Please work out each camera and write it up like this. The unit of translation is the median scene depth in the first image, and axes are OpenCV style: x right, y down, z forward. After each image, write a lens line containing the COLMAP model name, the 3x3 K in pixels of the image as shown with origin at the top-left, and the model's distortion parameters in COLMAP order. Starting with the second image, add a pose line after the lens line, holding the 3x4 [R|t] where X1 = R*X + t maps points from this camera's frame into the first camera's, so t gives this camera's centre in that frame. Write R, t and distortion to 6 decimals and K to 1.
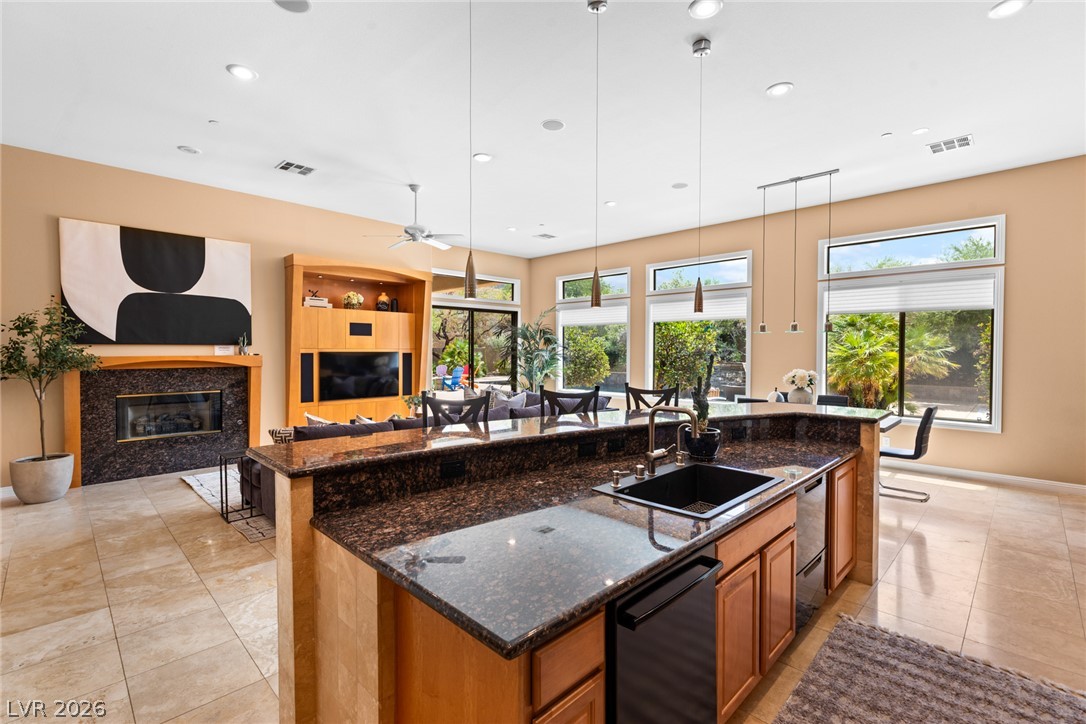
lens RADIAL K [[487.0, 0, 540.7], [0, 487.0, 358.3], [0, 0, 1]] dist [0.006825, -0.000183]
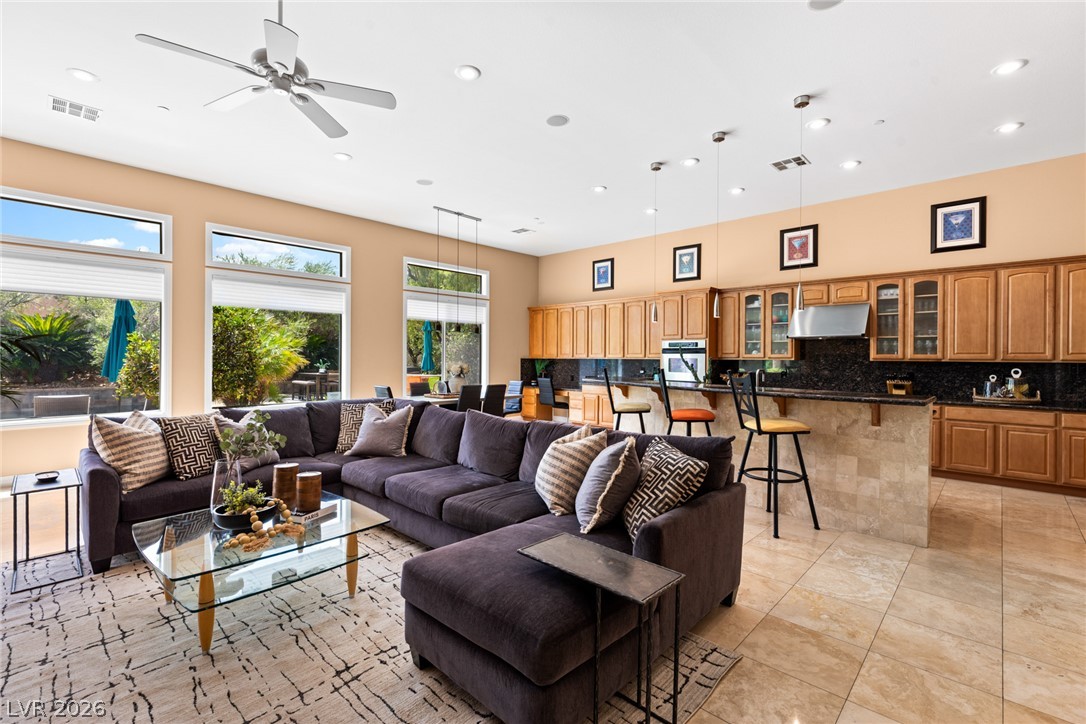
lens RADIAL K [[487.0, 0, 540.7], [0, 487.0, 358.3], [0, 0, 1]] dist [0.006825, -0.000183]
pose [[-0.029647, -0.004640, 0.999550, -0.706354], [0.012575, 0.999908, 0.005015, 0.010144], [-0.999481, 0.012718, -0.029586, 0.759046]]
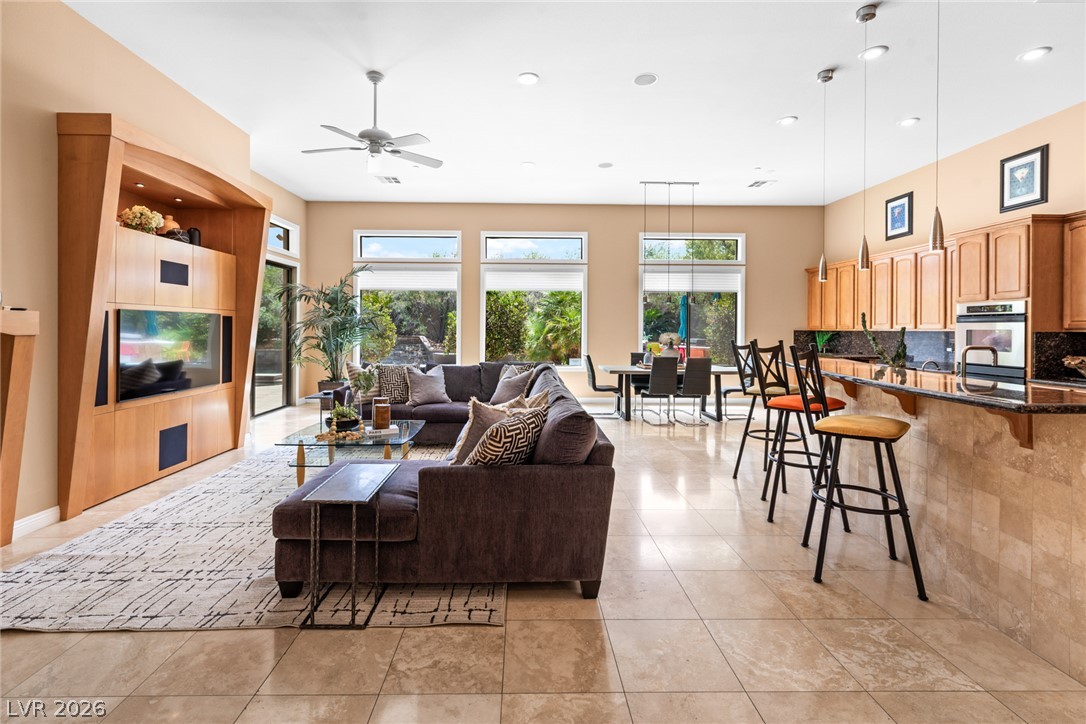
lens RADIAL K [[492.2, 0, 528.0], [0, 492.2, 328.6], [0, 0, 1]] dist [0.003157, 0.000055]
pose [[0.696798, 0.000572, 0.717267, -0.599594], [0.009121, 0.999912, -0.009658, 0.020057], [-0.717209, 0.013272, 0.696732, 0.345477]]
